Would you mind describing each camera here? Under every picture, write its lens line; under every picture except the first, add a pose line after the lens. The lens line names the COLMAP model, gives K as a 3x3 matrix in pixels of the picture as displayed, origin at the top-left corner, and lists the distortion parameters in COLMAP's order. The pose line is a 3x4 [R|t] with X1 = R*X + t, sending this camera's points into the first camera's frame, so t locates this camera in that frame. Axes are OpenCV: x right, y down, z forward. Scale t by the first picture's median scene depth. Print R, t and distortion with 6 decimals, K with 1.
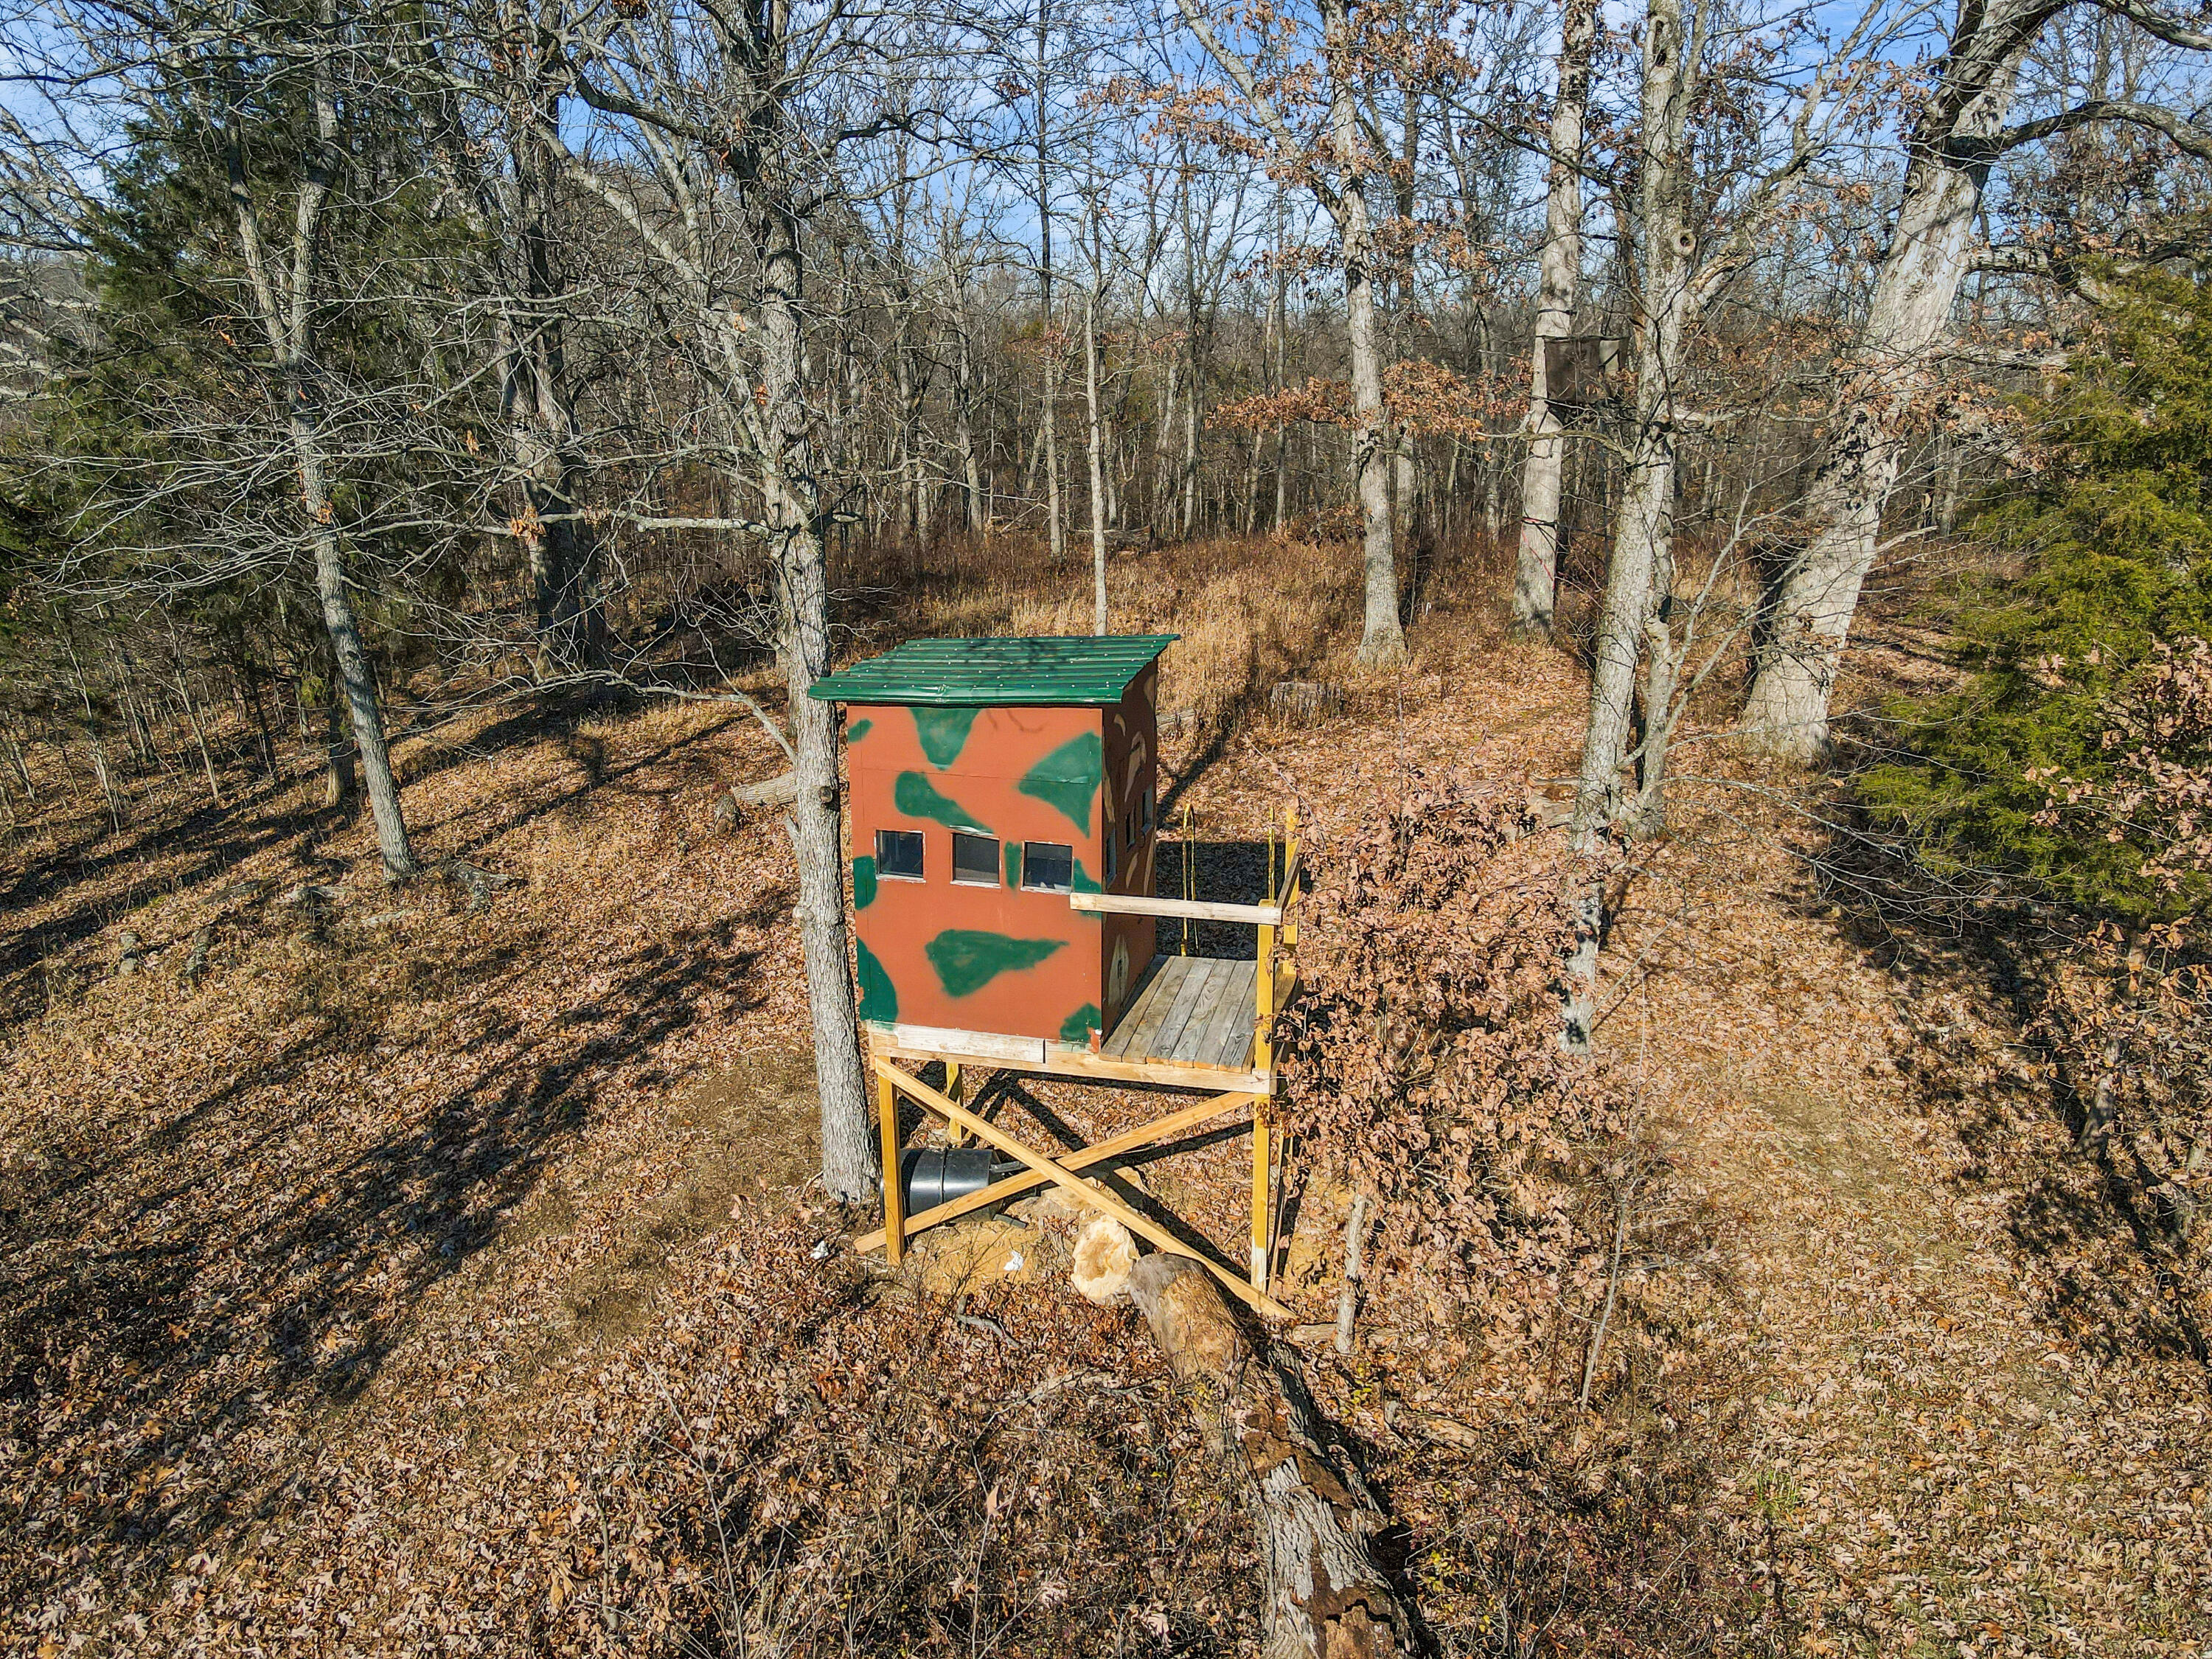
lens RADIAL K [[1620.5, 0, 1099.1], [0, 1620.5, 831.1], [0, 0, 1]] dist [0.015485, 0.001813]
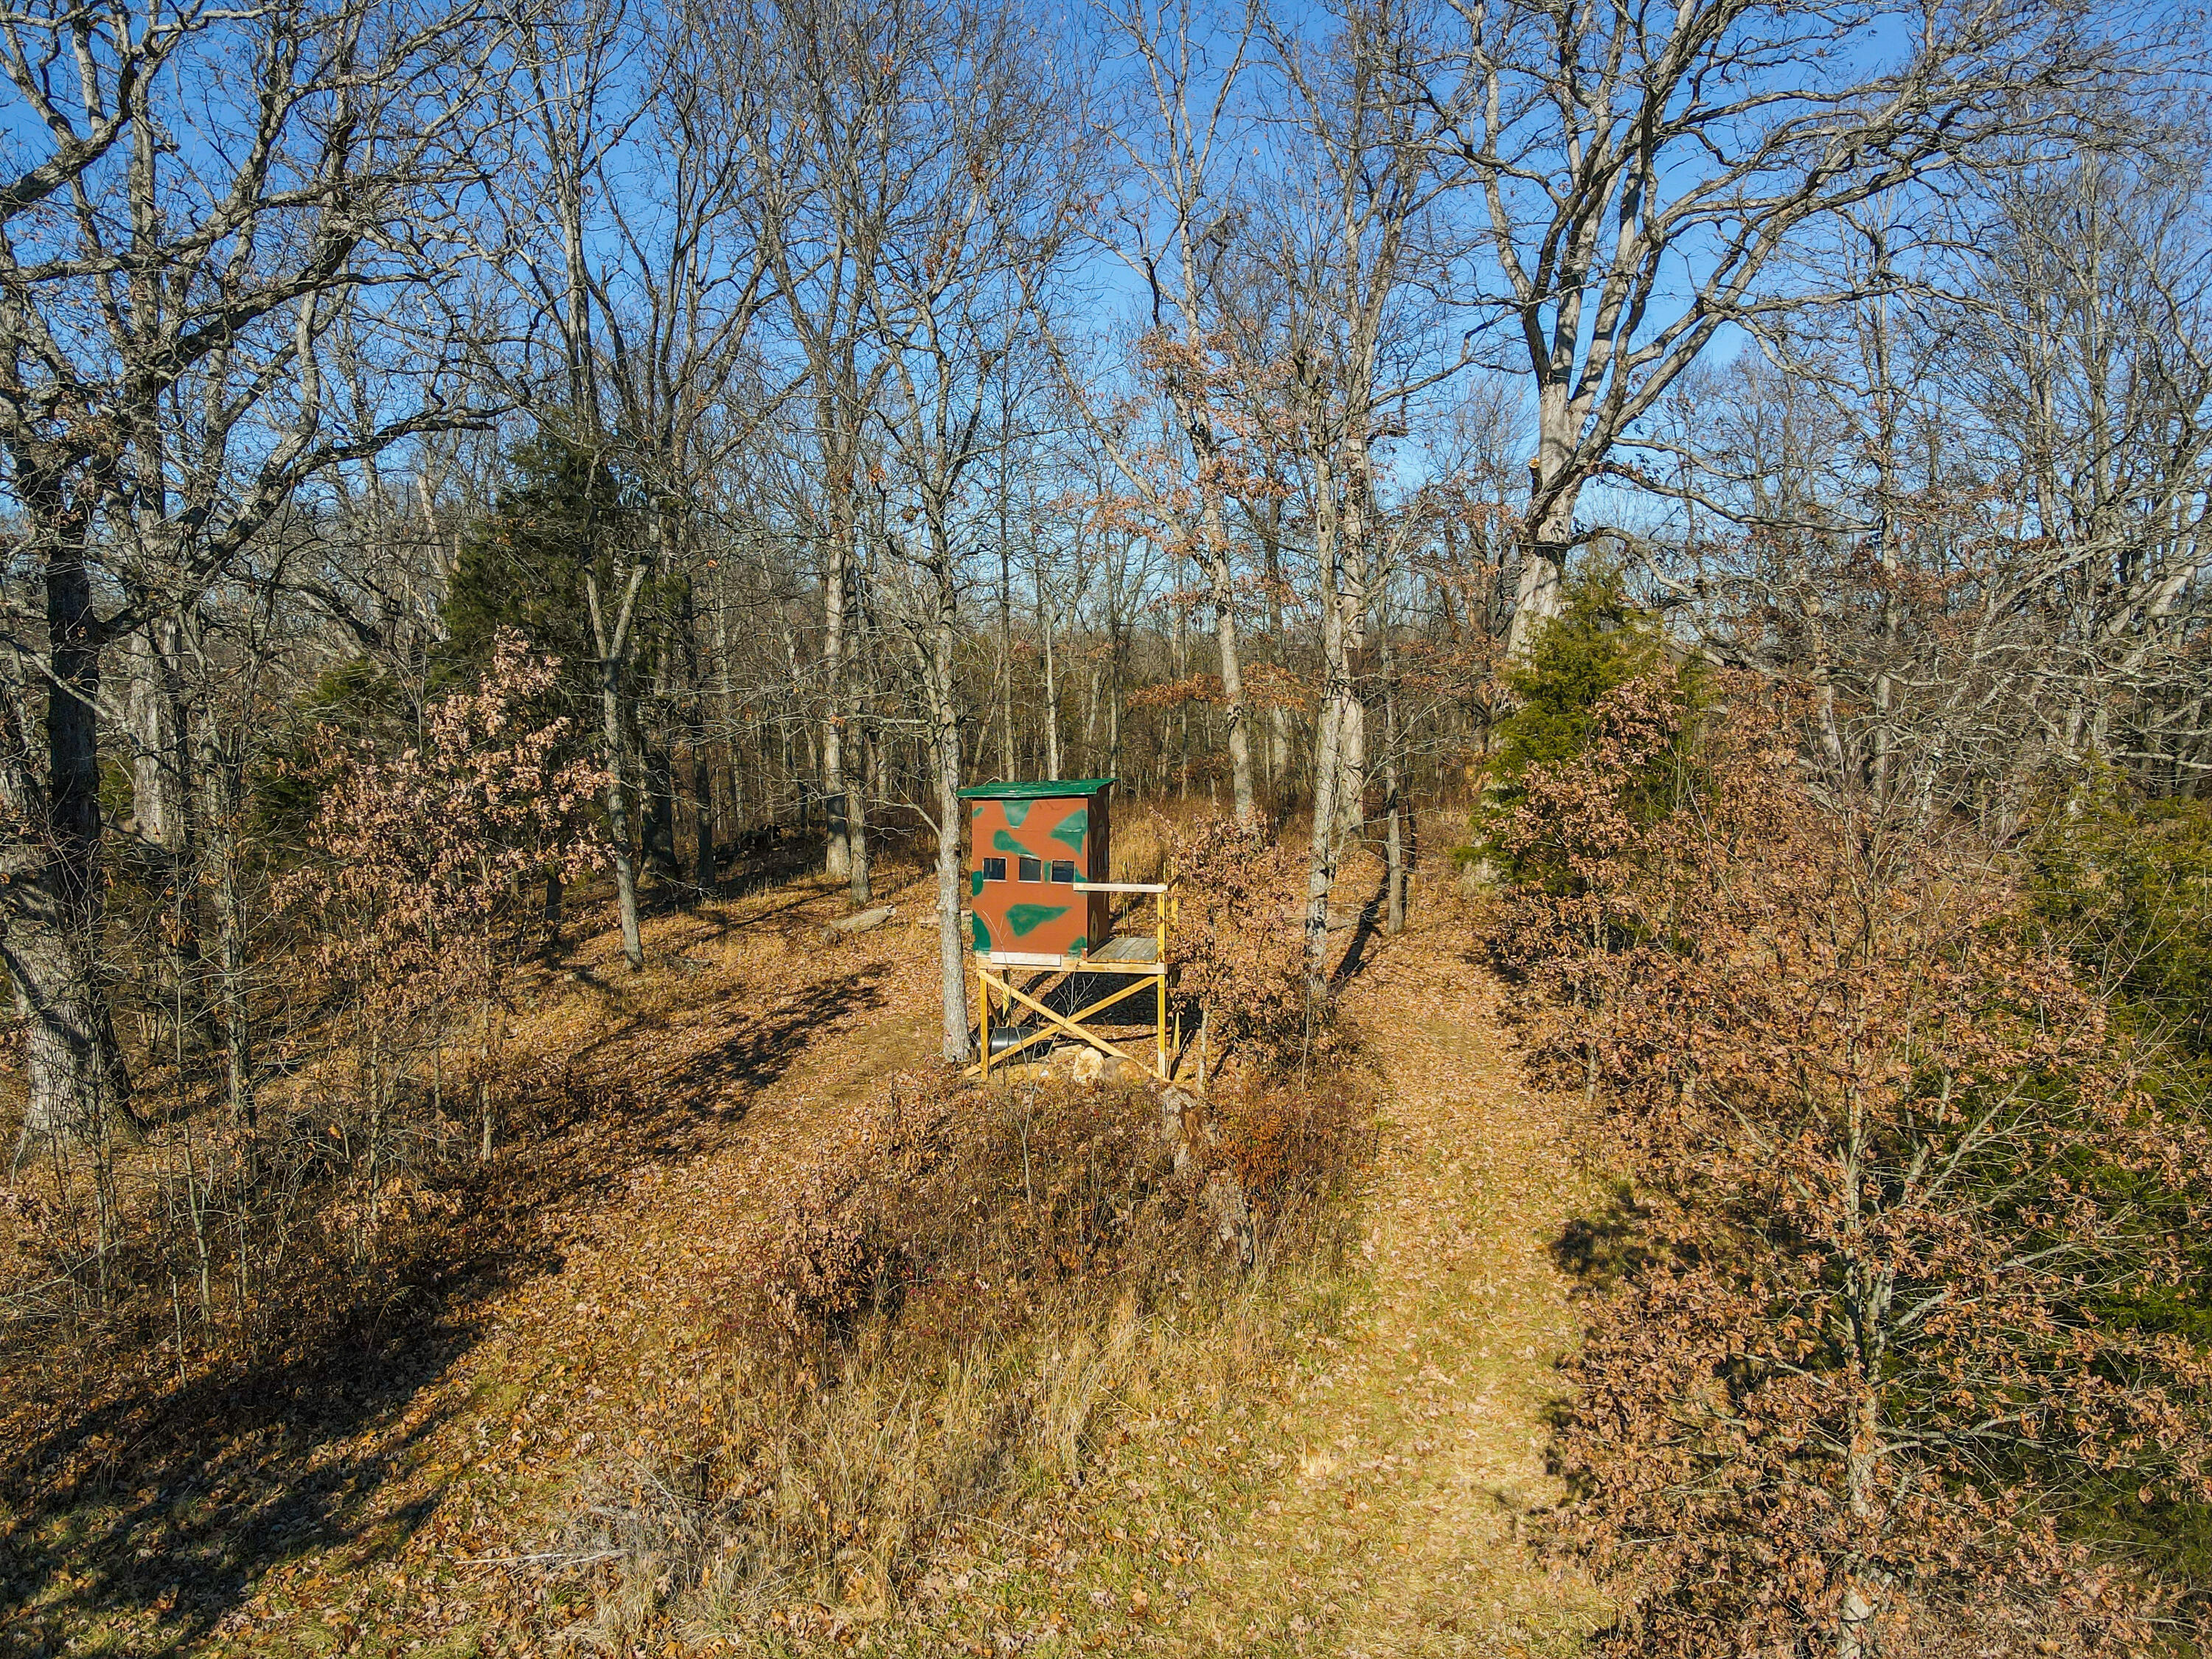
lens RADIAL K [[1620.5, 0, 1099.1], [0, 1620.5, 831.1], [0, 0, 1]] dist [0.015485, 0.001813]
pose [[0.998795, -0.002688, 0.049001, -0.057944], [0.011727, 0.982644, -0.185128, 0.240922], [-0.047653, 0.185480, 0.981492, -0.757327]]
